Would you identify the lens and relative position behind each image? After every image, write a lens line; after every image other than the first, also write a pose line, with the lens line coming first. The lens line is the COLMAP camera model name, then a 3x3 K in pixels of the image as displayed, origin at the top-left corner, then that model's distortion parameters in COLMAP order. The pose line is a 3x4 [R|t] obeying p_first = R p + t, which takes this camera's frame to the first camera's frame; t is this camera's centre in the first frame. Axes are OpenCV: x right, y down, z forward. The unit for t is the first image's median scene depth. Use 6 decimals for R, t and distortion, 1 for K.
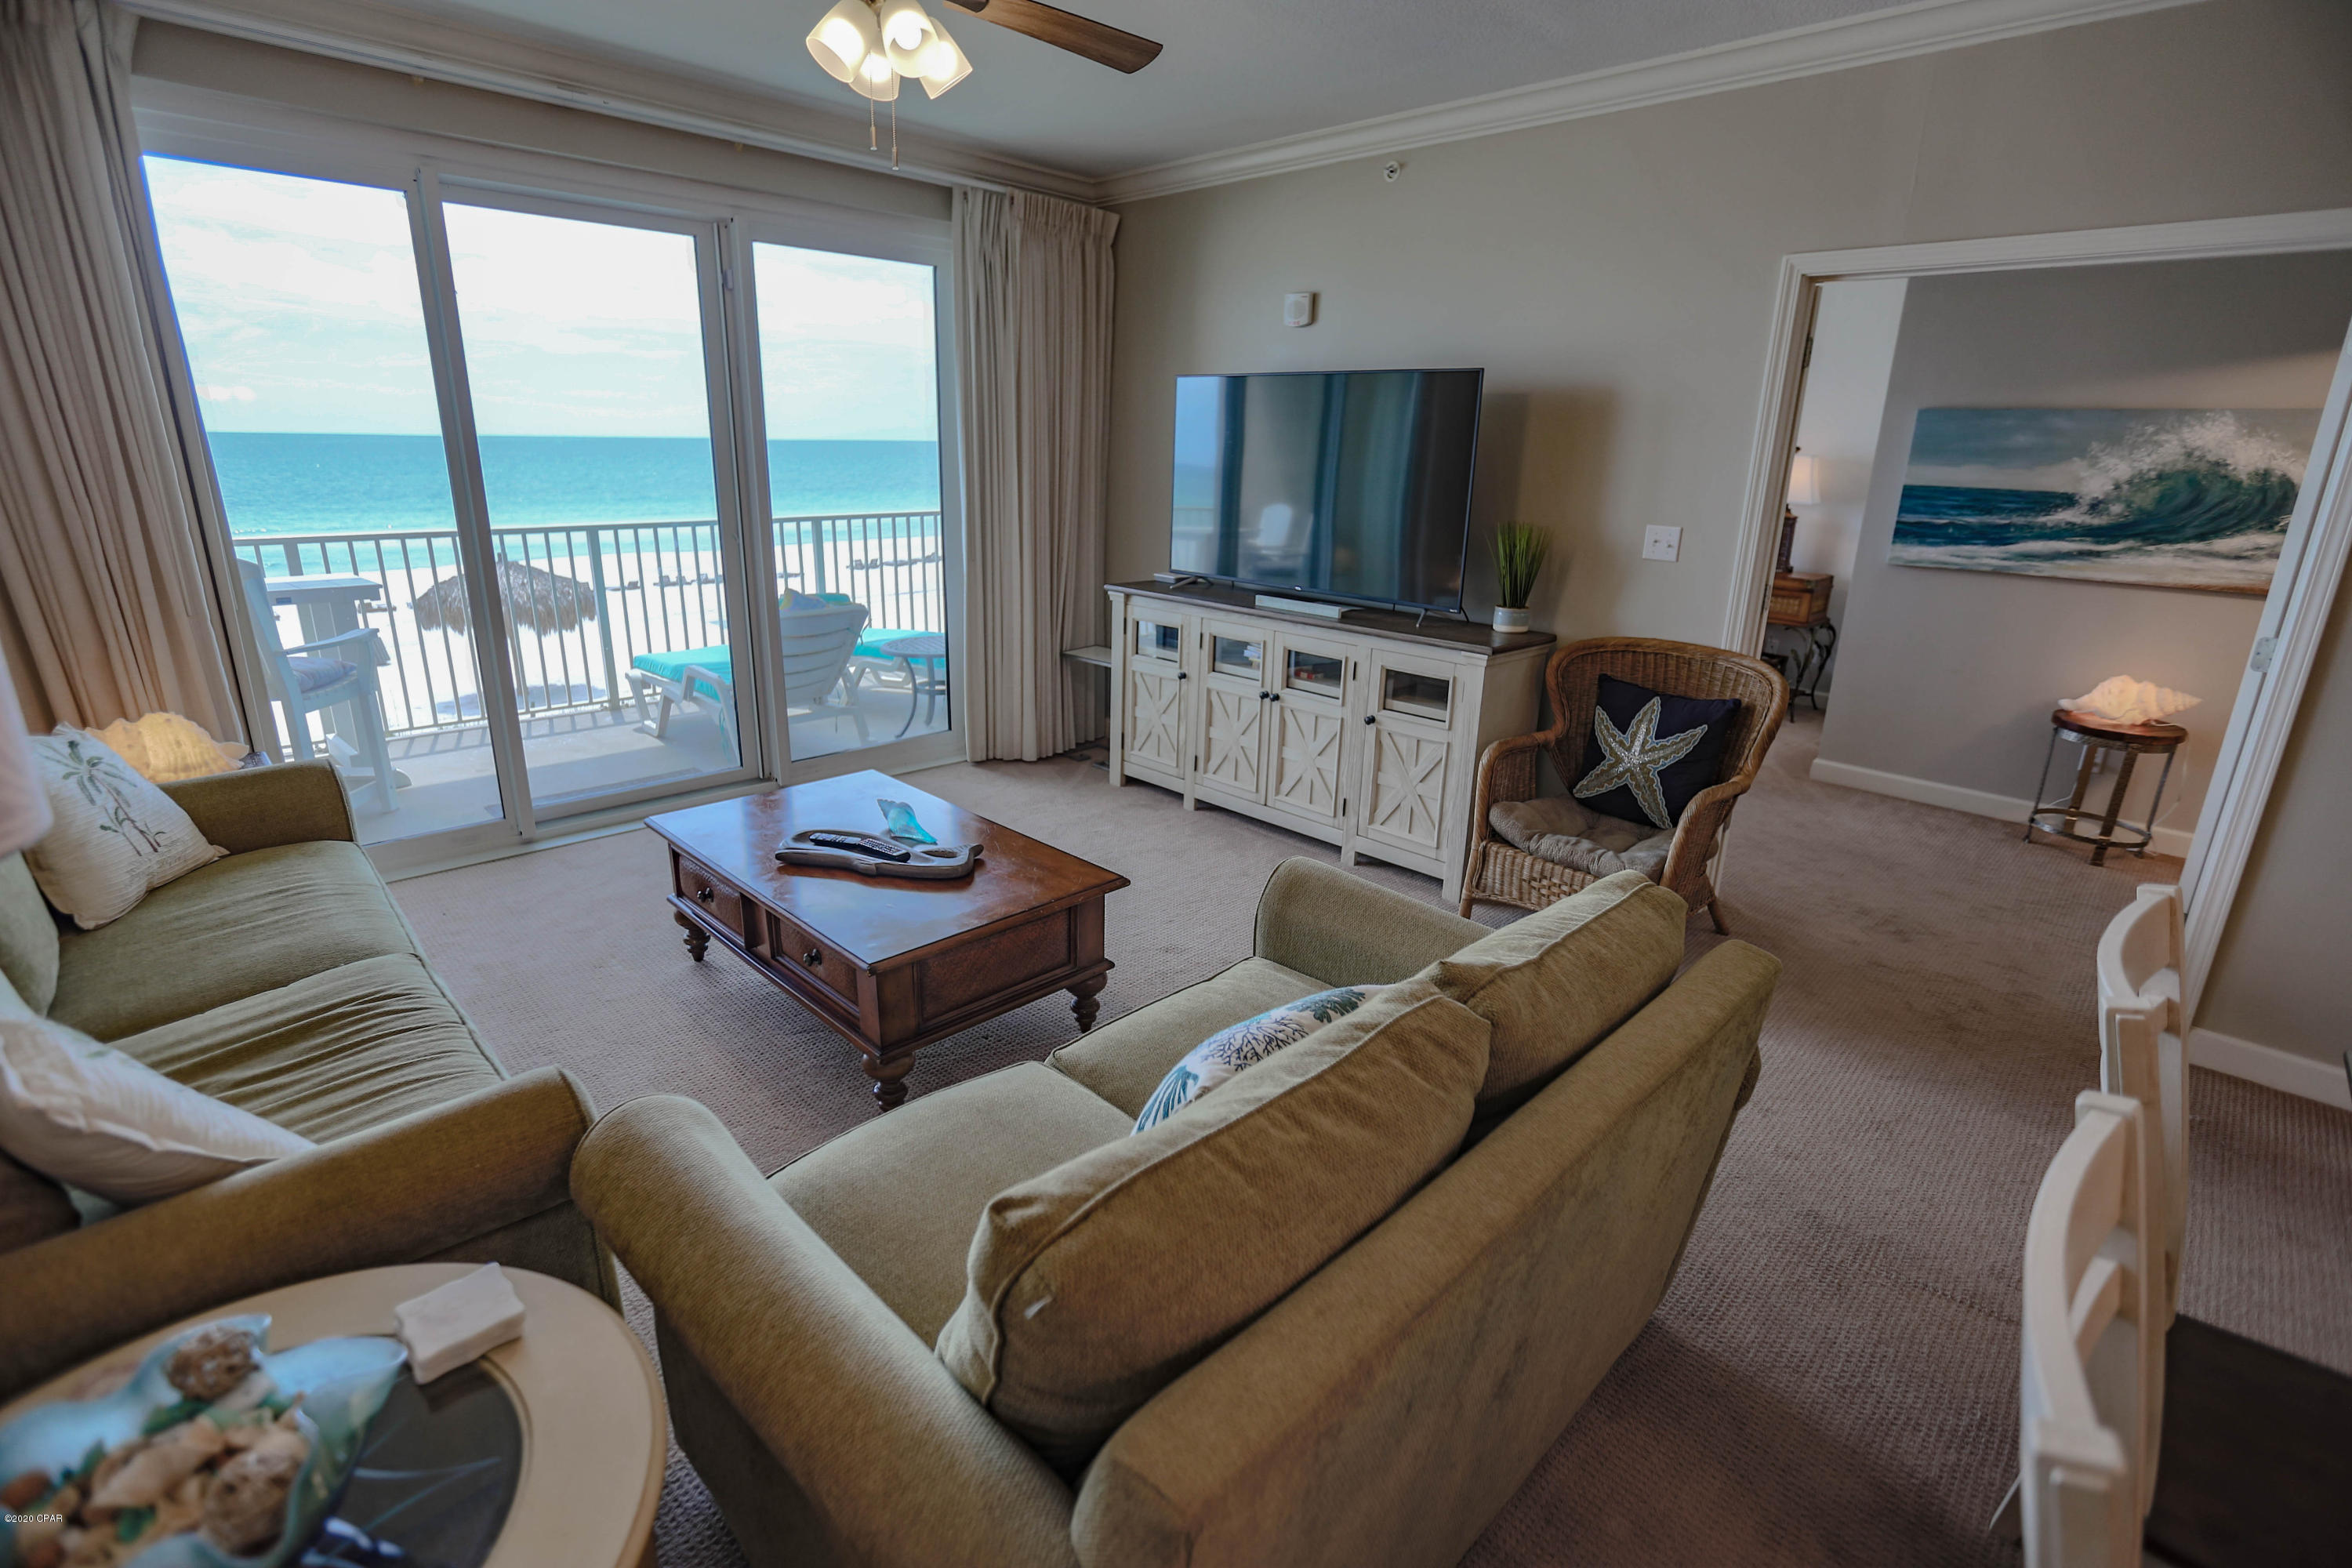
lens RADIAL K [[1084.0, 0, 1159.6], [0, 1084.0, 765.3], [0, 0, 1]] dist [-0.048573, 0.017385]
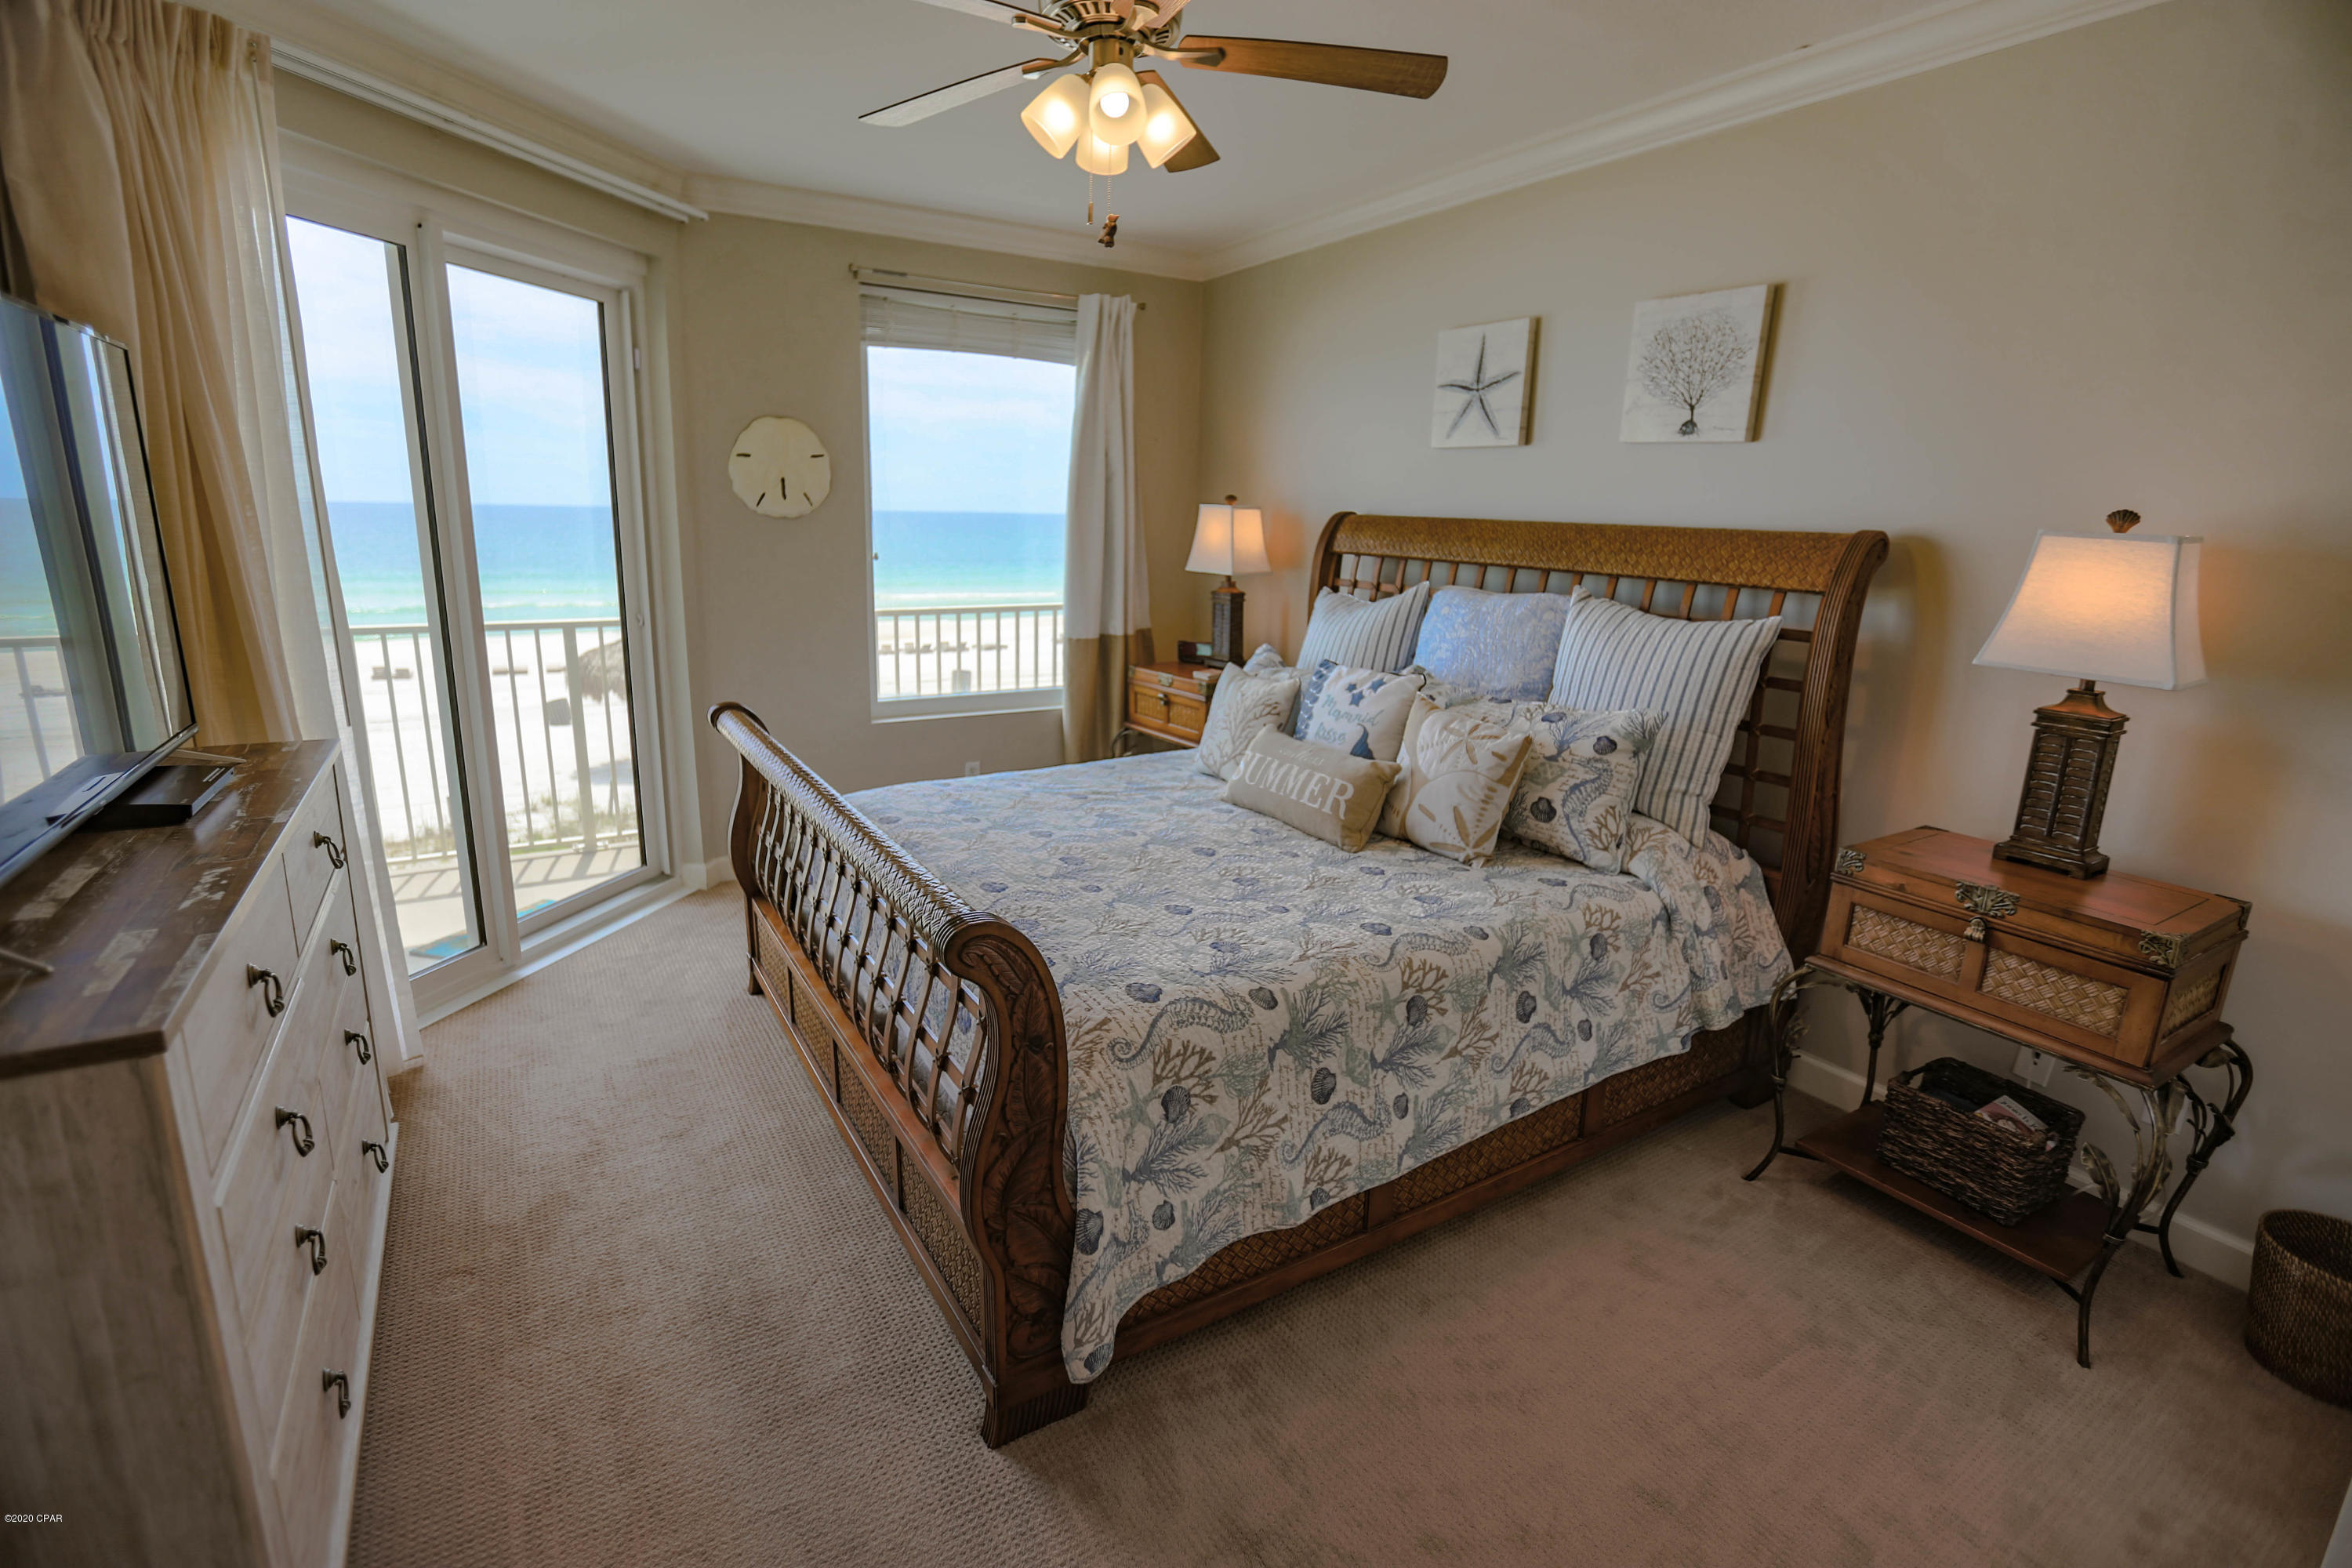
lens RADIAL K [[1084.0, 0, 1164.5], [0, 1084.0, 764.4], [0, 0, 1]] dist [-0.048573, 0.017385]
pose [[0.972293, 0.058204, -0.226405, 0.590658], [-0.073500, 0.995506, -0.059720, -0.275311], [0.221912, 0.074706, 0.972201, 0.949060]]
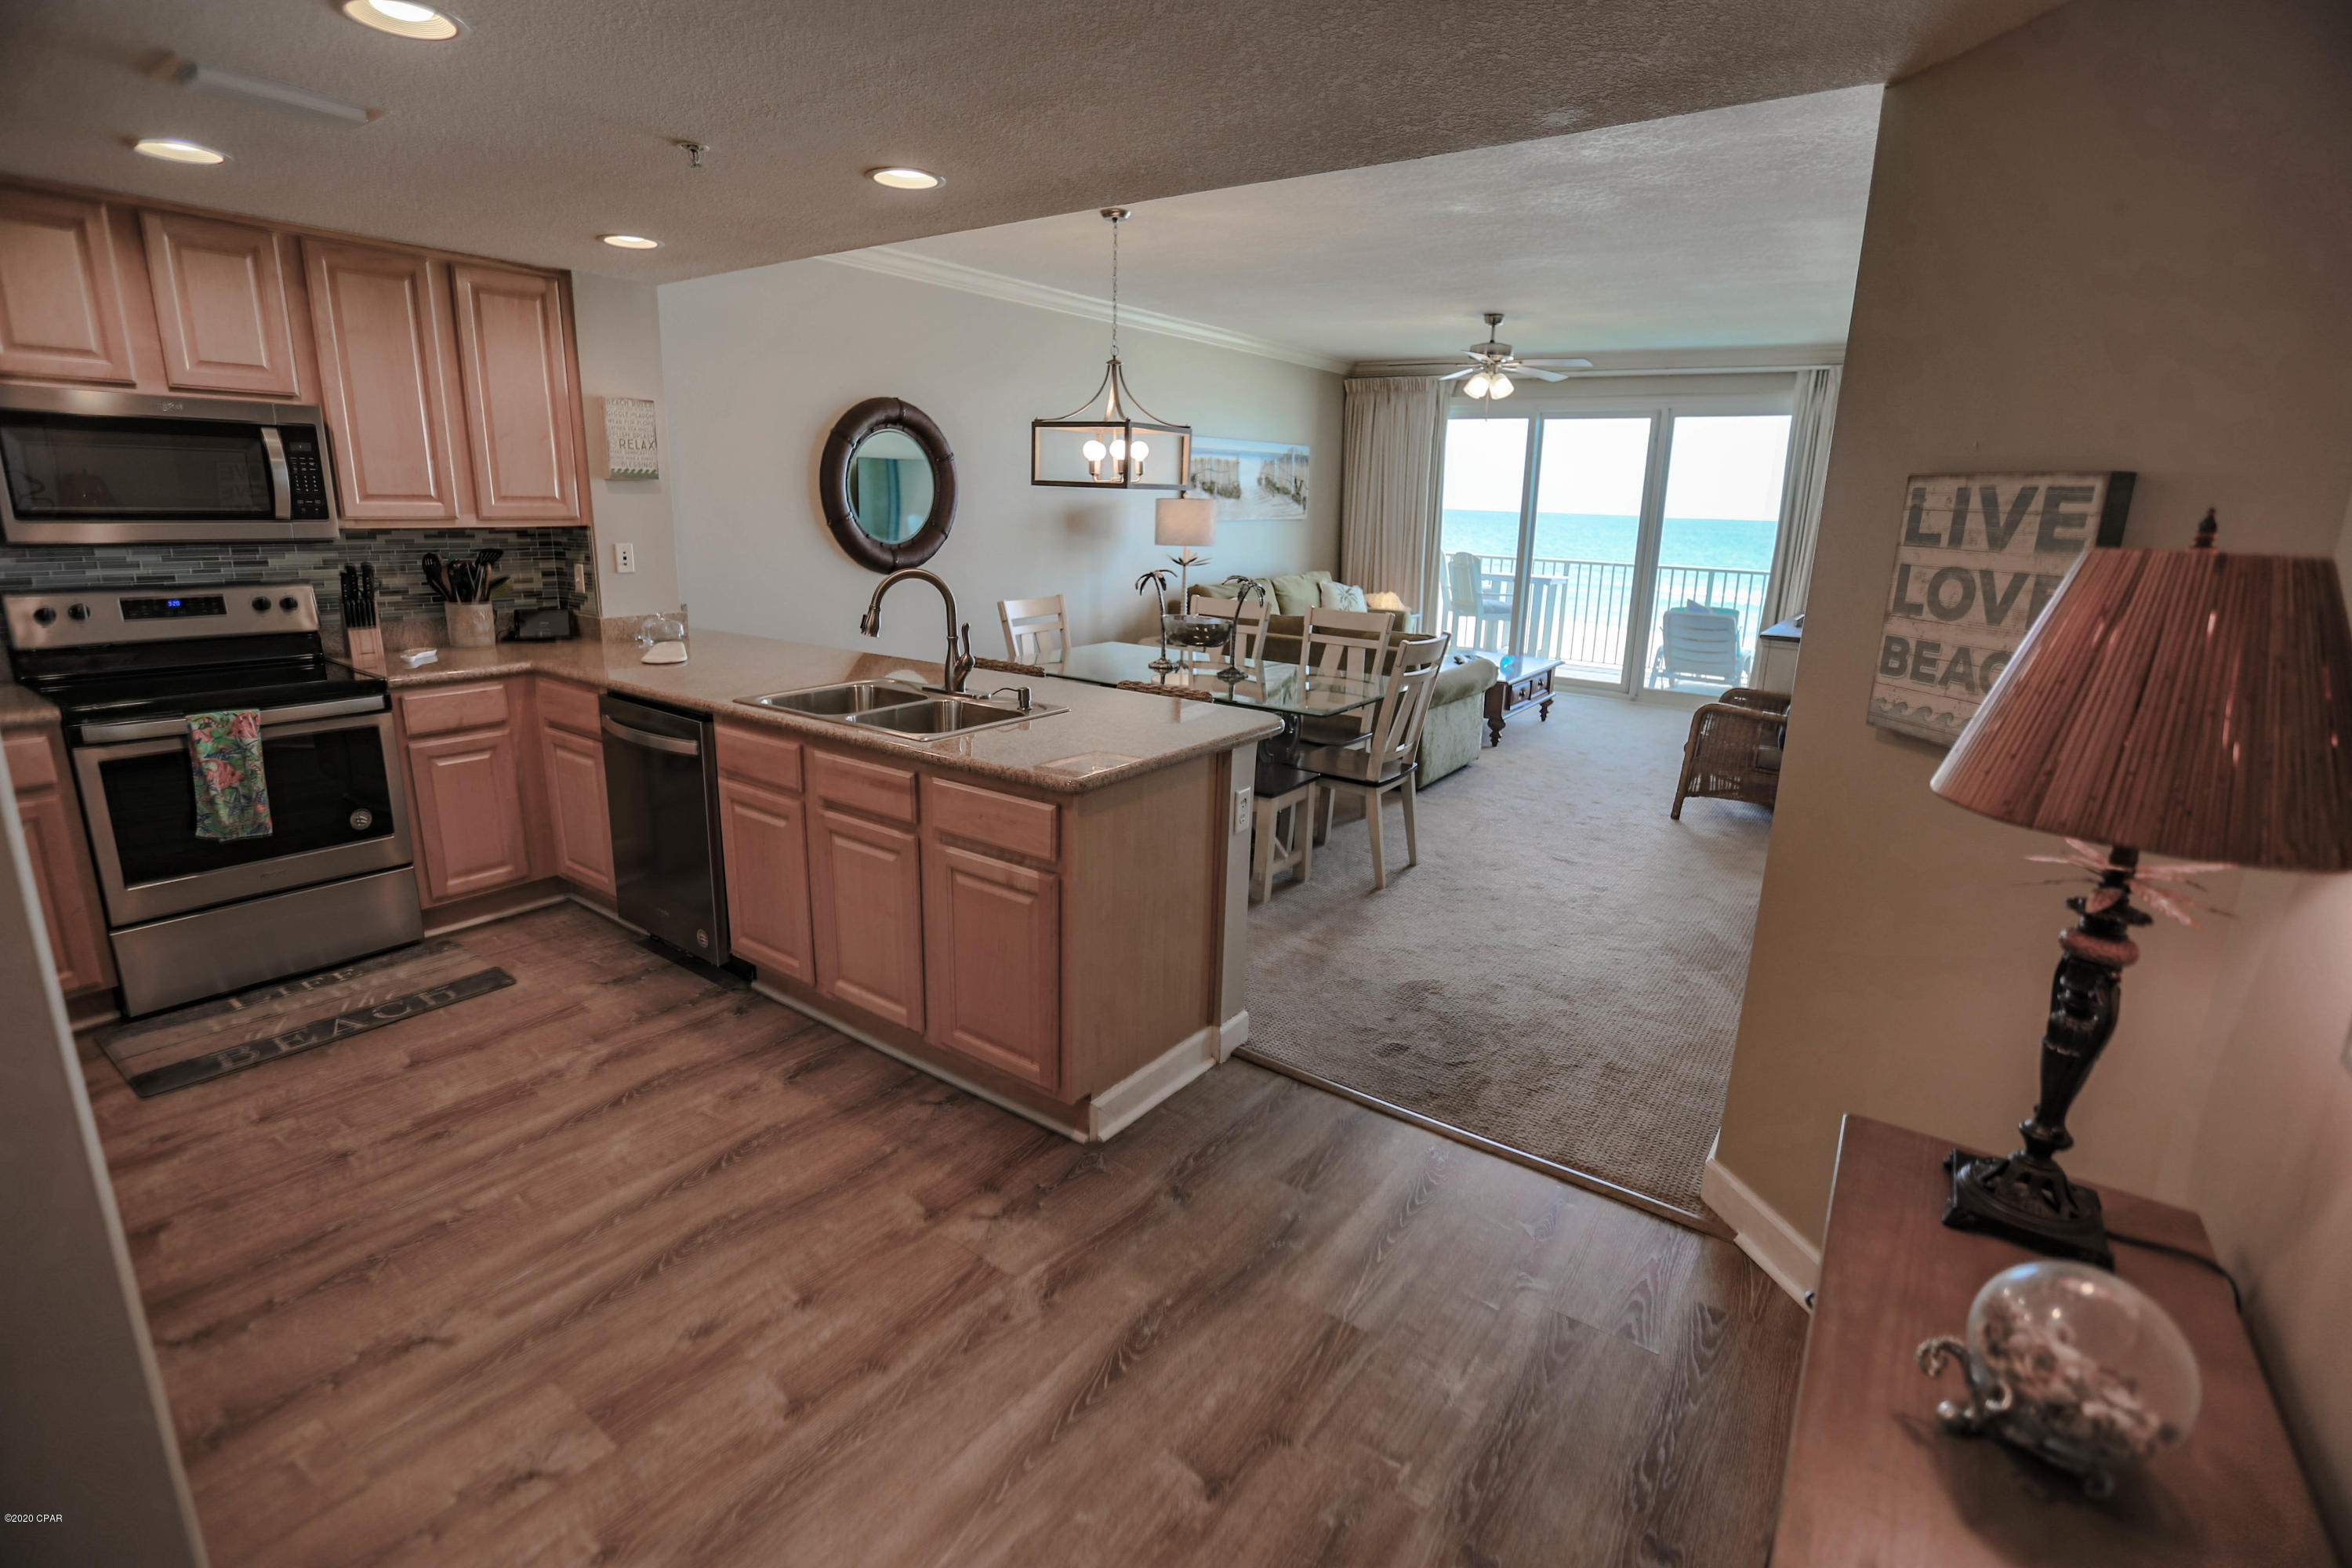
lens RADIAL K [[1084.0, 0, 1174.8], [0, 1084.0, 761.8], [0, 0, 1]] dist [-0.048573, 0.017385]
pose [[0.168048, 0.215400, -0.961958, 1.504389], [-0.302446, 0.940038, 0.157657, 0.078486], [0.938236, 0.264446, 0.223119, -0.148861]]
